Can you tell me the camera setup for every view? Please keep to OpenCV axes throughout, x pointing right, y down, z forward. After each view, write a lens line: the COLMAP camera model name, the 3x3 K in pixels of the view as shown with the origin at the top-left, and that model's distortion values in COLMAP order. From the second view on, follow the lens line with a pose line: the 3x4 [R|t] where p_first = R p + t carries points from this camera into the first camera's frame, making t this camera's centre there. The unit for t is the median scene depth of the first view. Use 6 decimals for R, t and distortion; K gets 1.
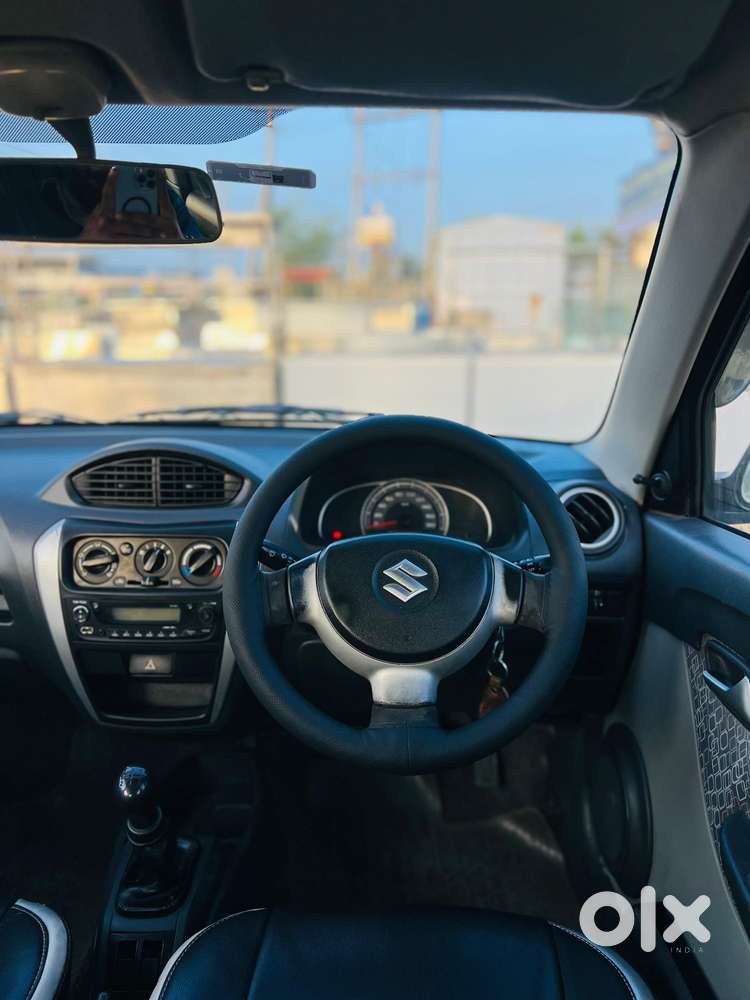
lens RADIAL K [[771.9, 0, 375.0], [0, 771.9, 500.0], [0, 0, 1]] dist [0.035319, 0.001497]
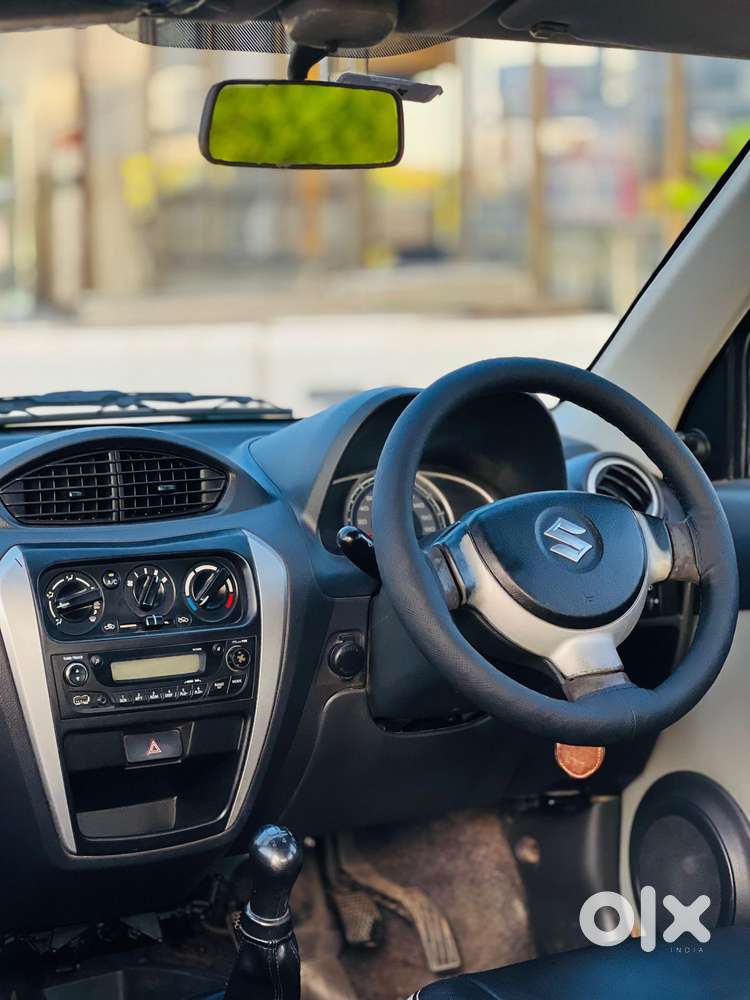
lens RADIAL K [[2455.8, 0, 375.0], [0, 2455.8, 500.0], [0, 0, 1]] dist [0.016929, 1.267591]
pose [[0.838390, -0.064469, 0.541244, -1.310618], [0.136586, 0.986148, -0.094109, 0.232889], [-0.527680, 0.152826, 0.835583, -0.963721]]
